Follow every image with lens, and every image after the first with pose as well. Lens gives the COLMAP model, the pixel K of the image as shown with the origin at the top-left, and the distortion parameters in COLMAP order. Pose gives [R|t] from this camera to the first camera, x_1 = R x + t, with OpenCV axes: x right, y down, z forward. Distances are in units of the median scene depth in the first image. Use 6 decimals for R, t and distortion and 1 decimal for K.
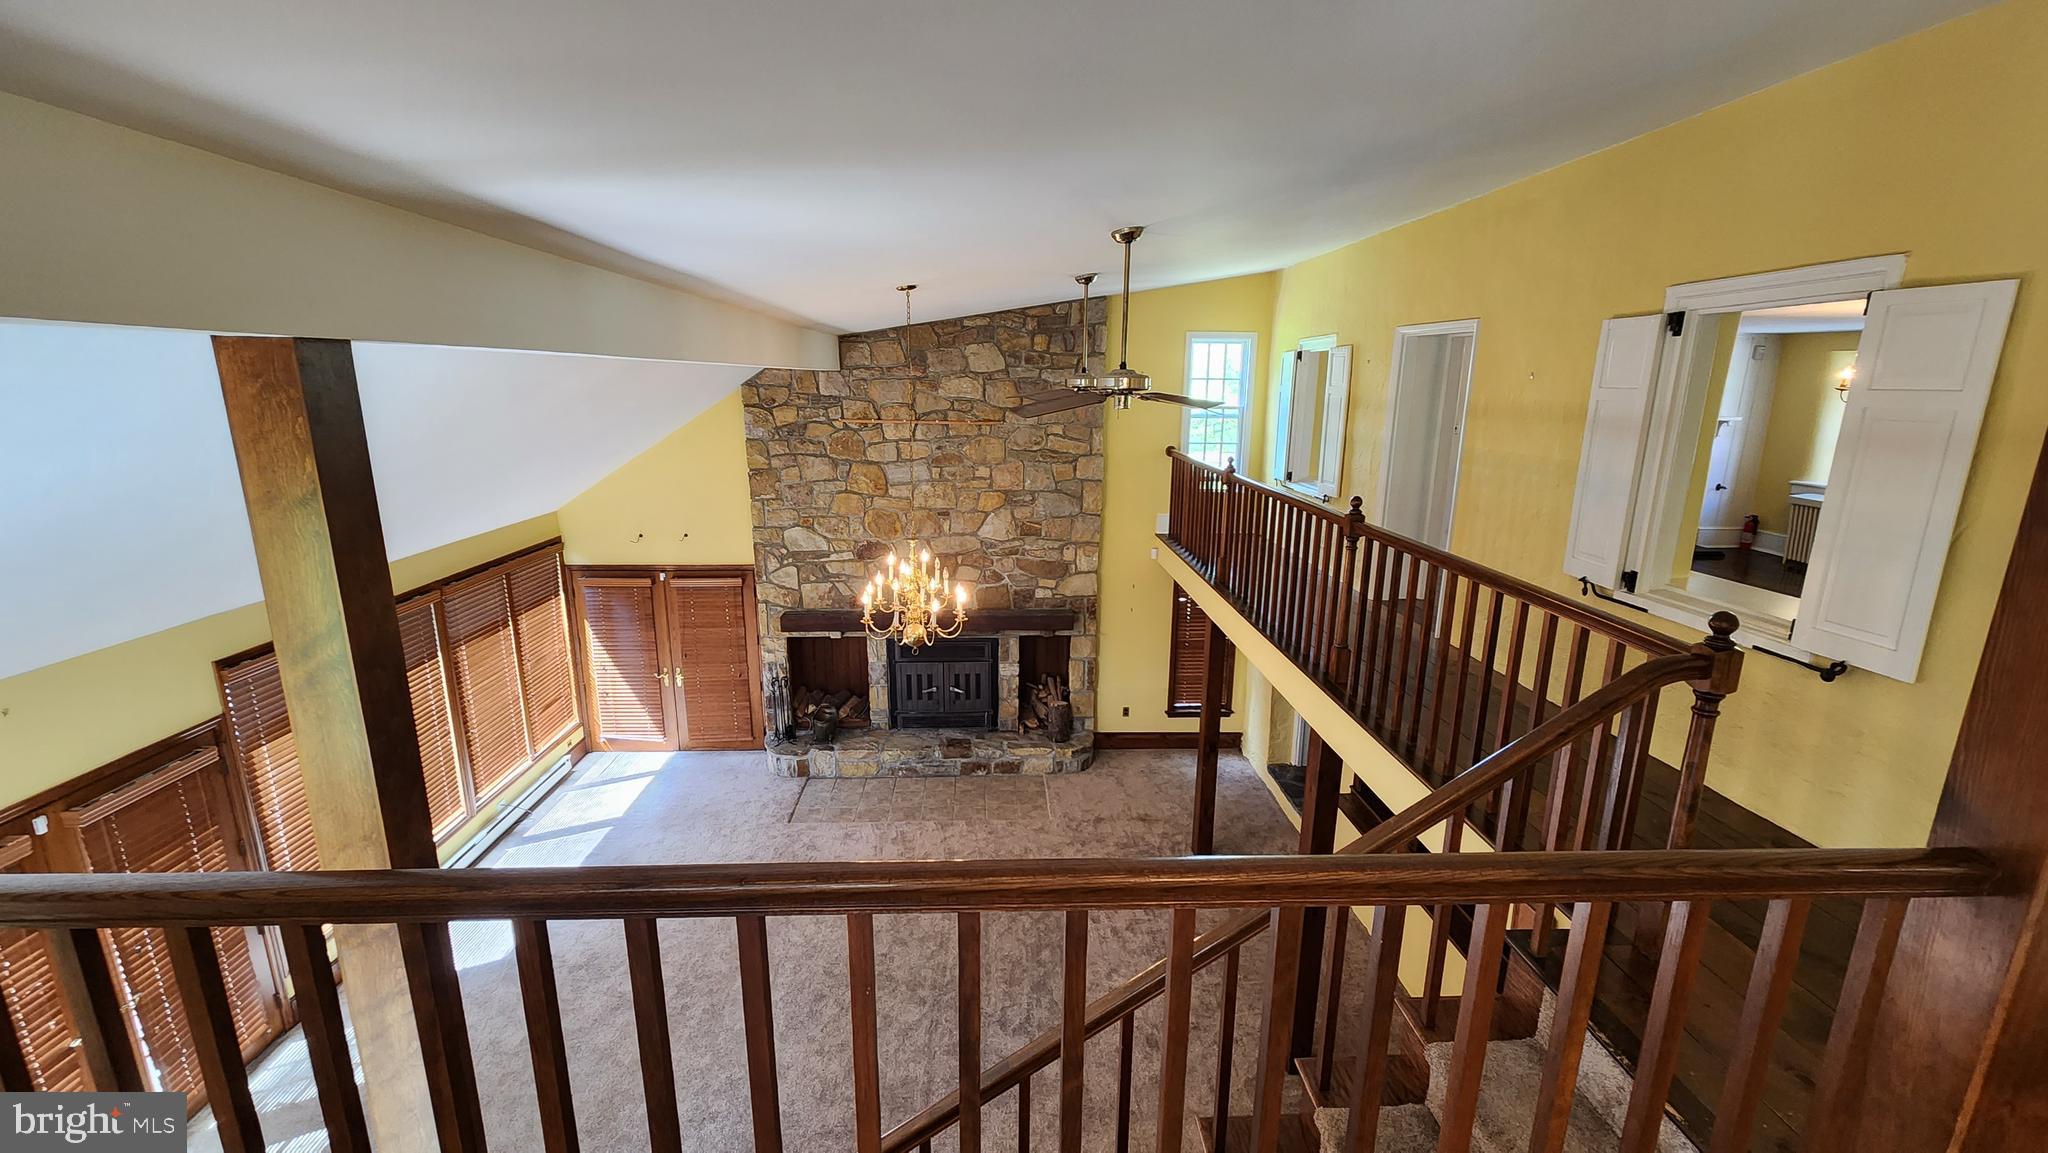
lens RADIAL K [[834.9, 0, 1027.3], [0, 834.9, 581.0], [0, 0, 1]] dist [0.004361, -0.003110]
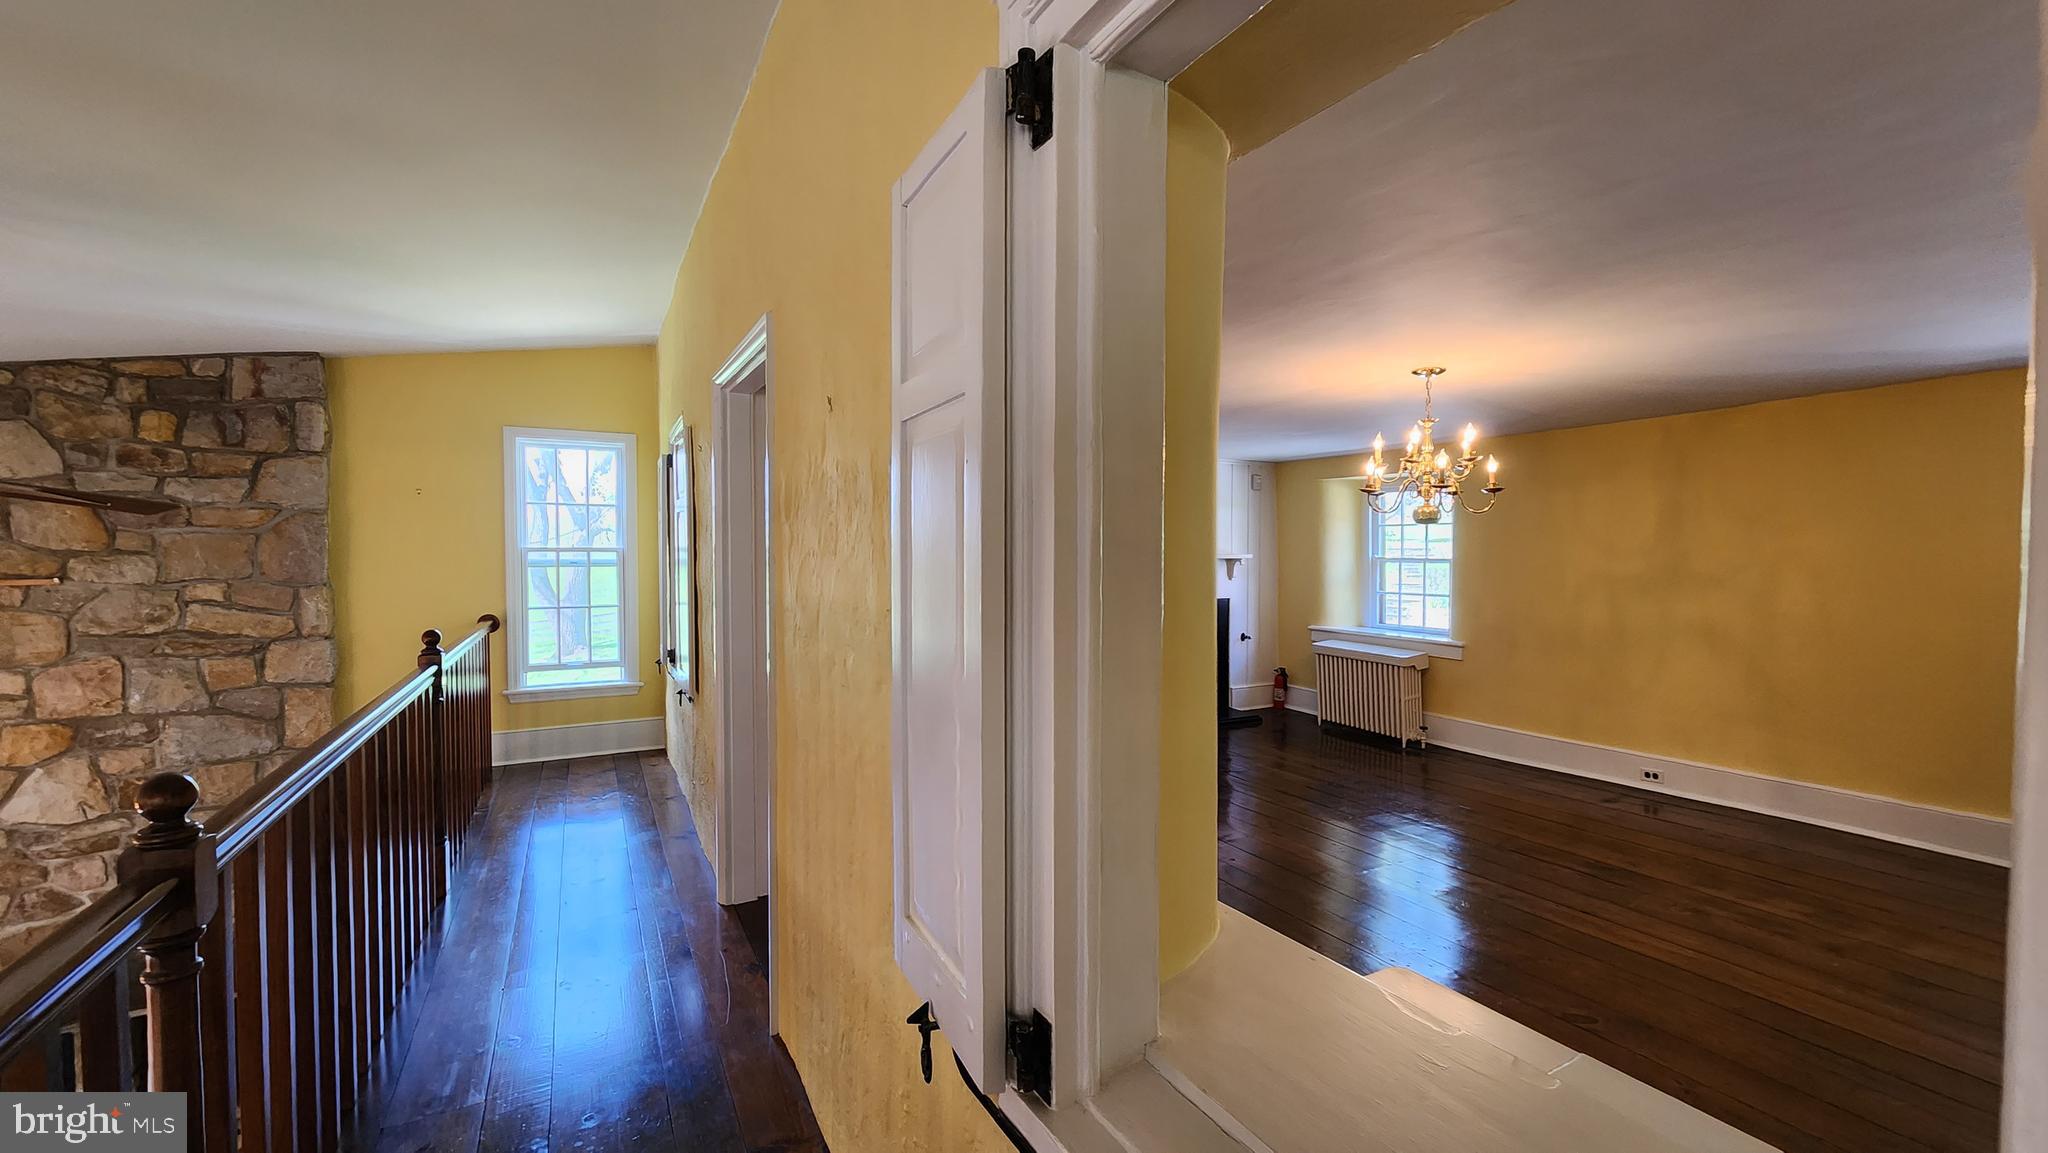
lens RADIAL K [[852.0, 0, 1030.1], [0, 852.0, 574.5], [0, 0, 1]] dist [0.000596, -0.000324]
pose [[0.901716, -0.019782, 0.431875, 0.269532], [0.107249, 0.977962, -0.179132, -0.043878], [-0.418814, 0.207844, 0.883966, 0.325333]]
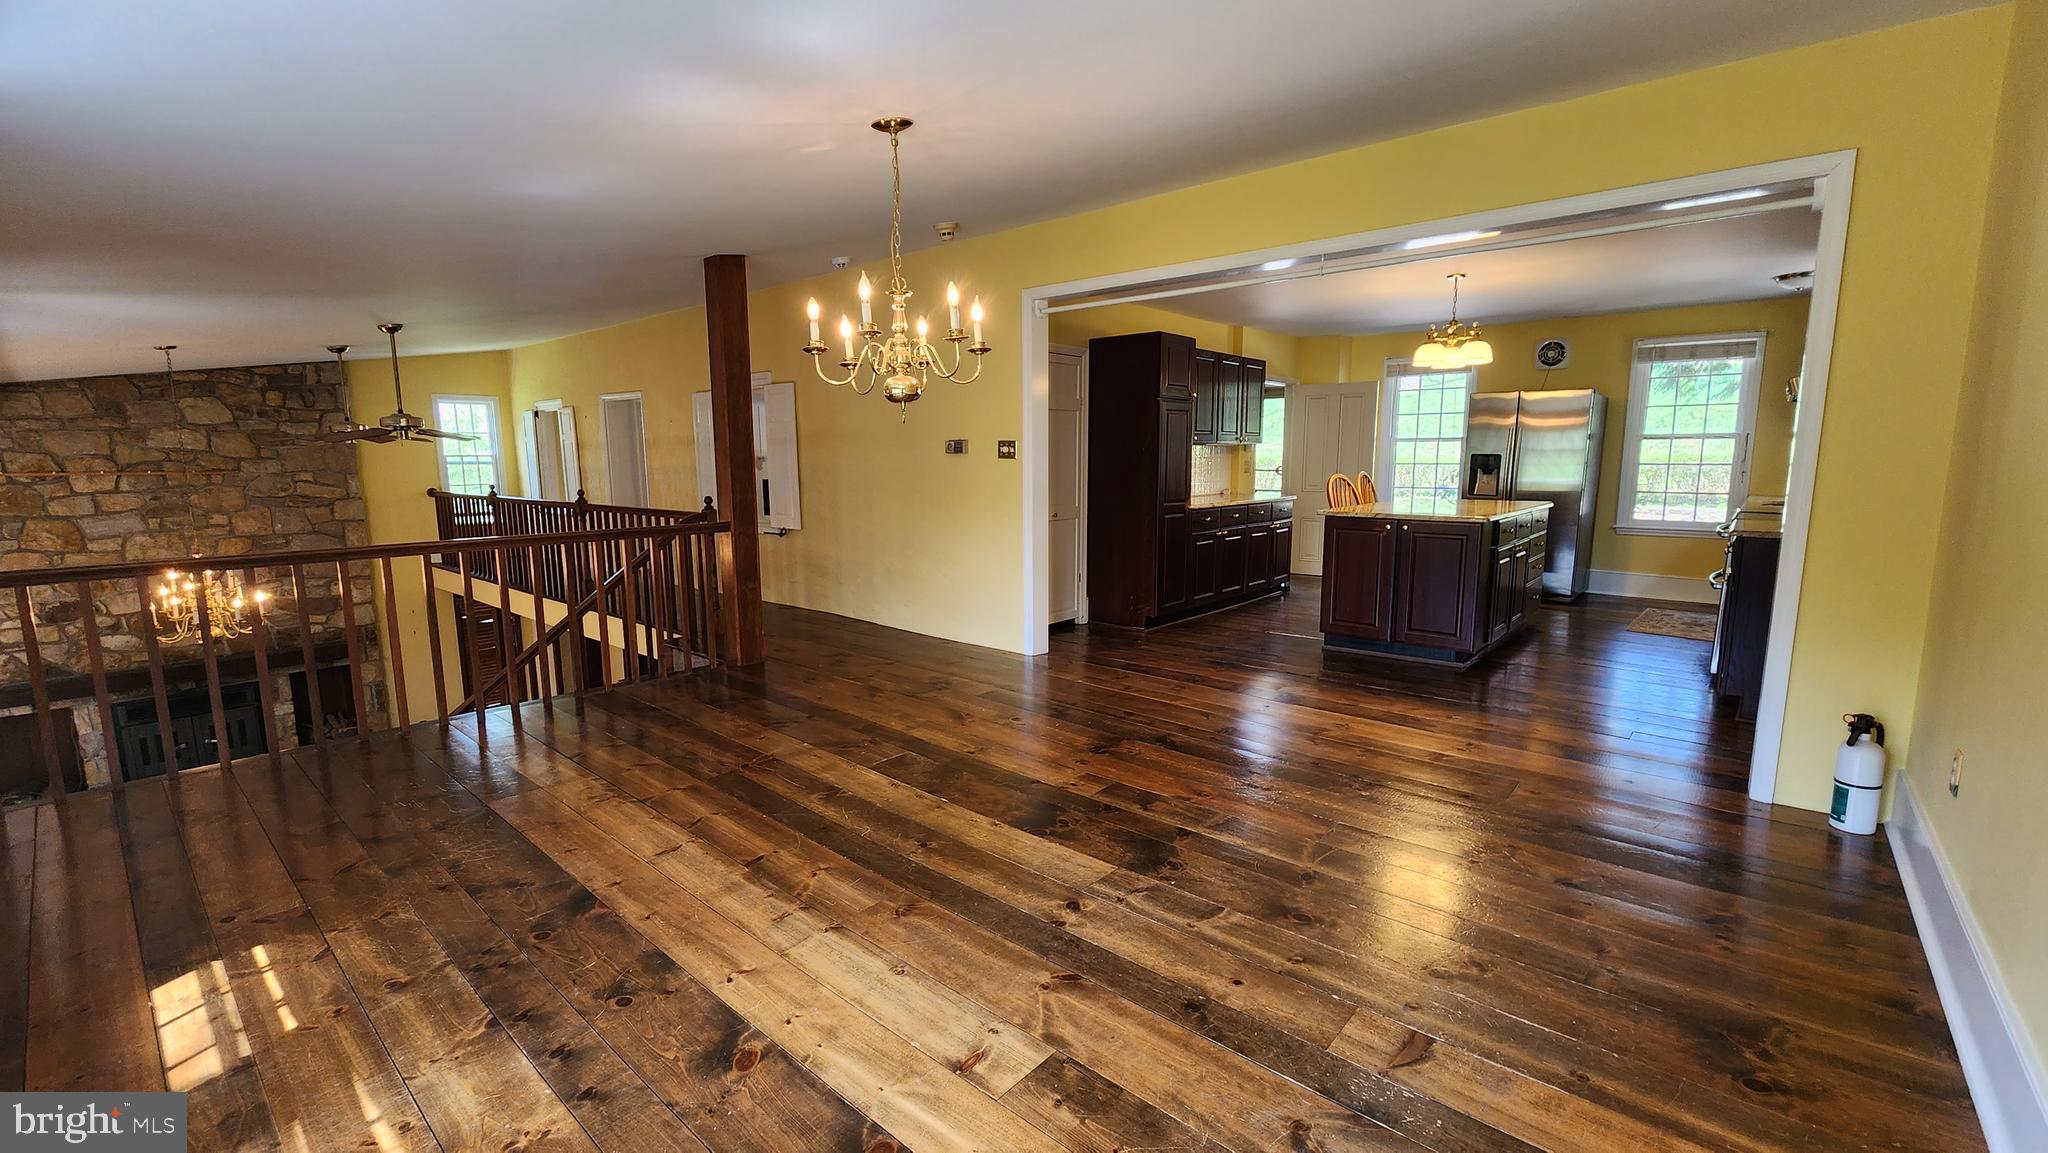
lens RADIAL K [[834.9, 0, 1027.3], [0, 834.9, 581.0], [0, 0, 1]] dist [0.004361, -0.003110]
pose [[0.687947, -0.121437, 0.715530, -0.117255], [0.181816, 0.983301, -0.007926, 0.137639], [-0.702618, 0.135547, 0.698538, -0.426281]]
